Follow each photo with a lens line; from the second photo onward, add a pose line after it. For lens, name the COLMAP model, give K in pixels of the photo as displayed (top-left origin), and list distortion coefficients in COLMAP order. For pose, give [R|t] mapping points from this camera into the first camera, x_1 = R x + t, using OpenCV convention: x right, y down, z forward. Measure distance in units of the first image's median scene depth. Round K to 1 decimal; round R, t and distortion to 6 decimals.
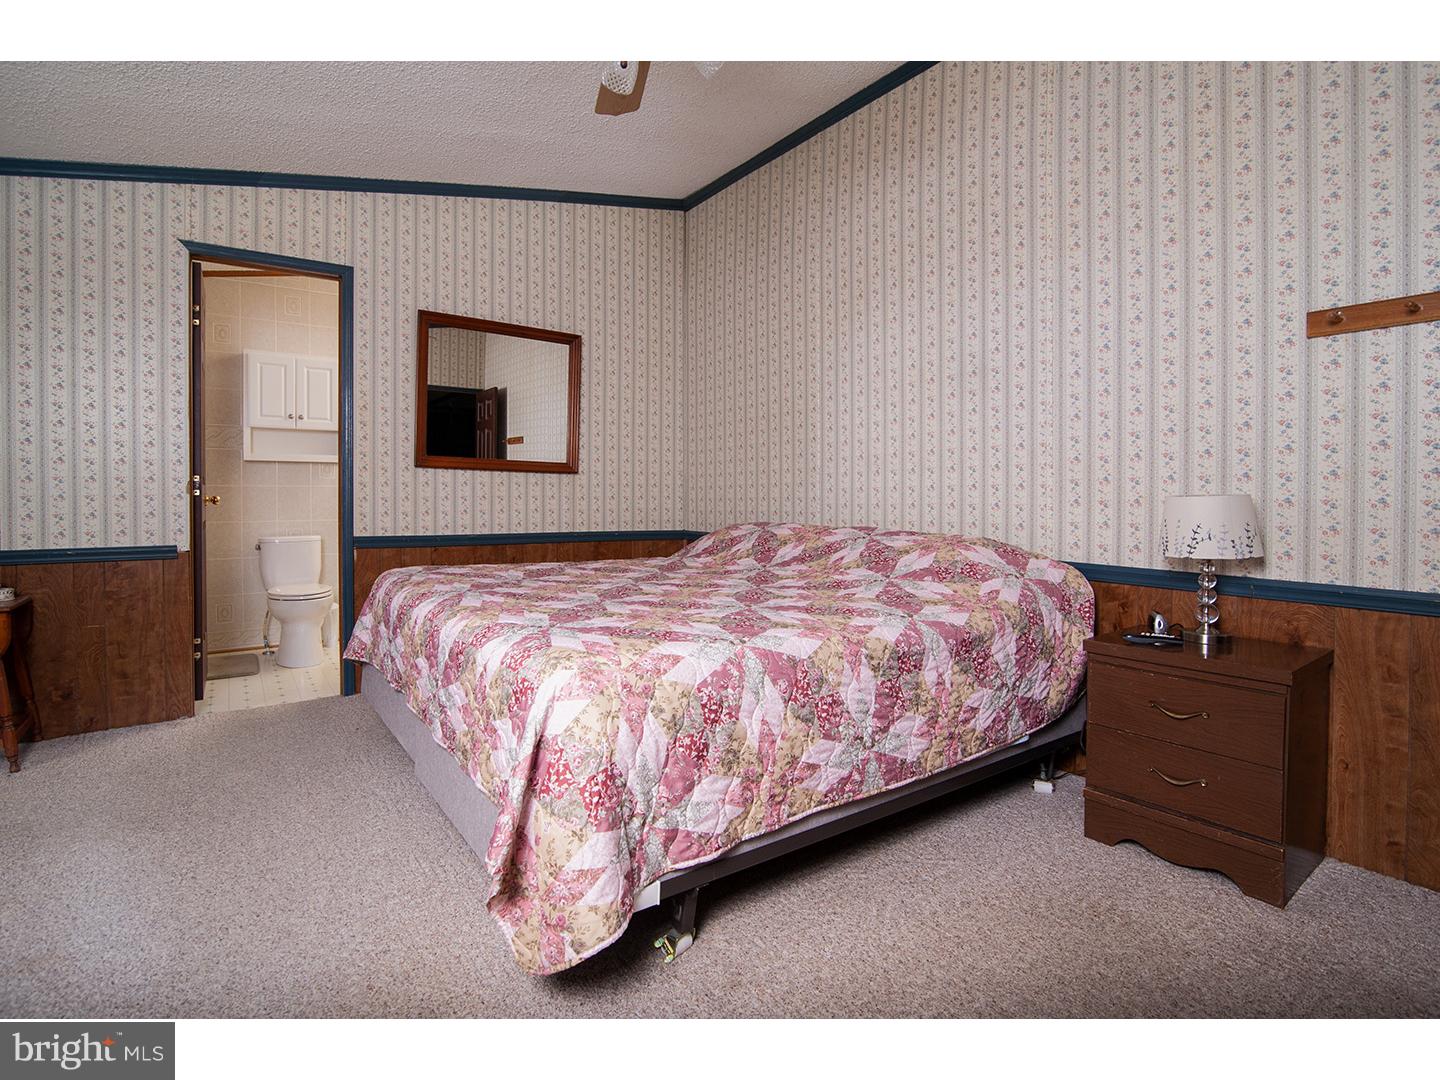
lens RADIAL K [[690.0, 0, 701.2], [0, 690.0, 510.4], [0, 0, 1]] dist [-0.020900, -0.000131]
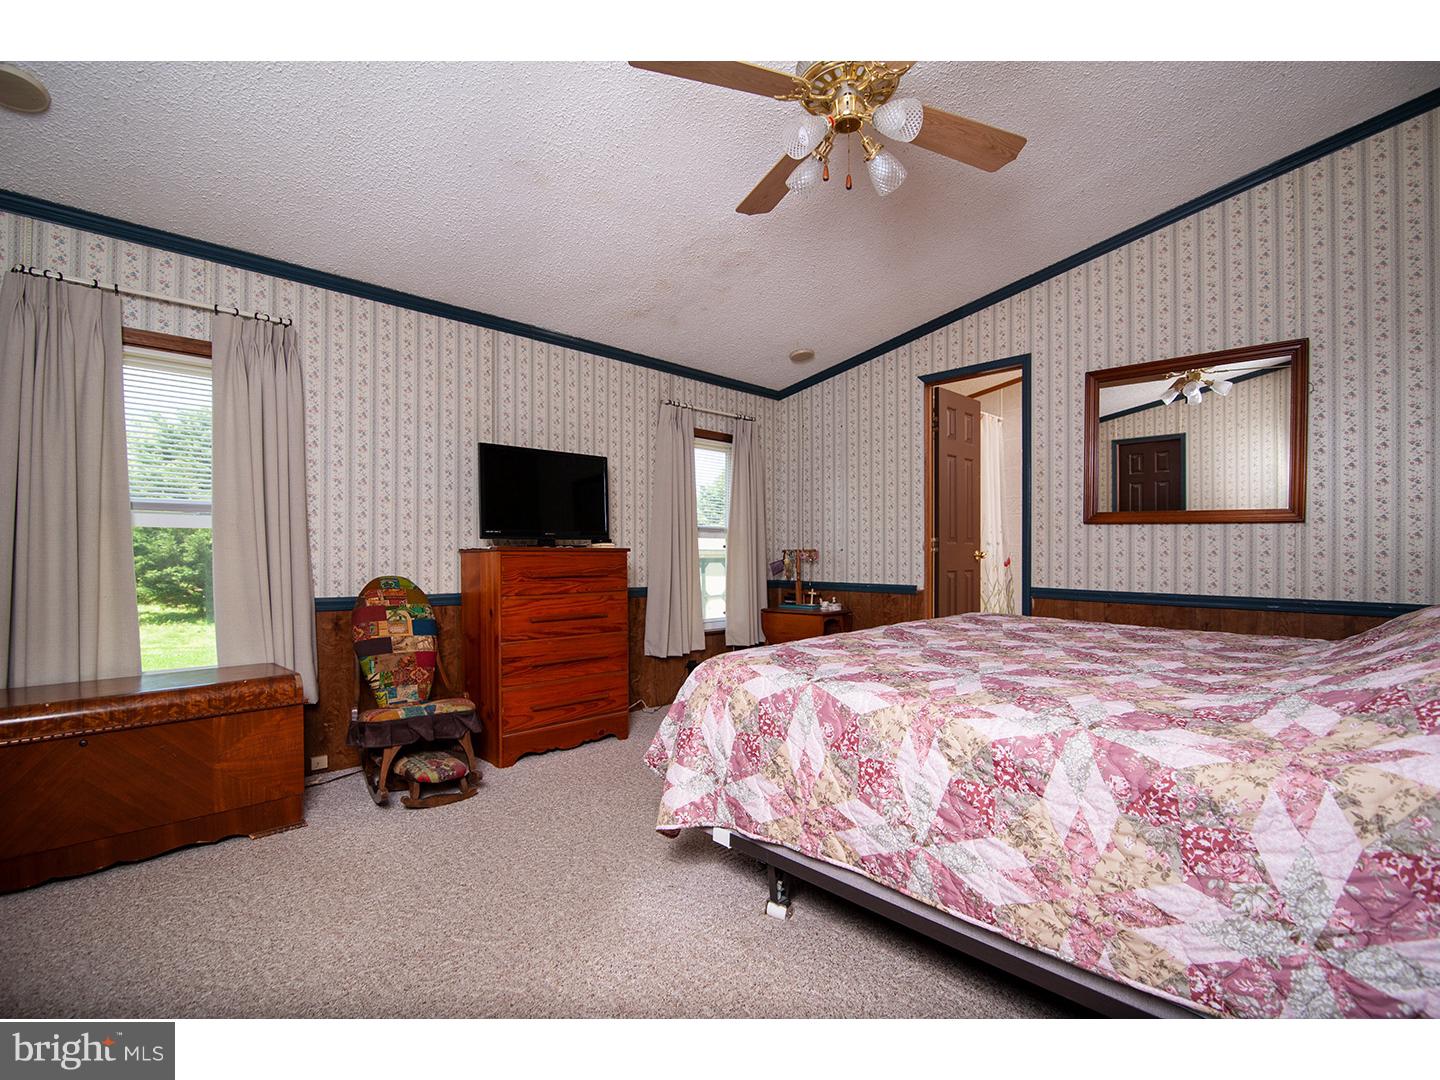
lens RADIAL K [[663.9, 0, 714.4], [0, 663.9, 550.6], [0, 0, 1]] dist [-0.018772, -0.000411]
pose [[0.172047, -0.003858, -0.985081, 0.544497], [-0.019790, 0.999777, -0.007372, -0.004932], [0.984890, 0.020763, 0.171933, 0.321170]]
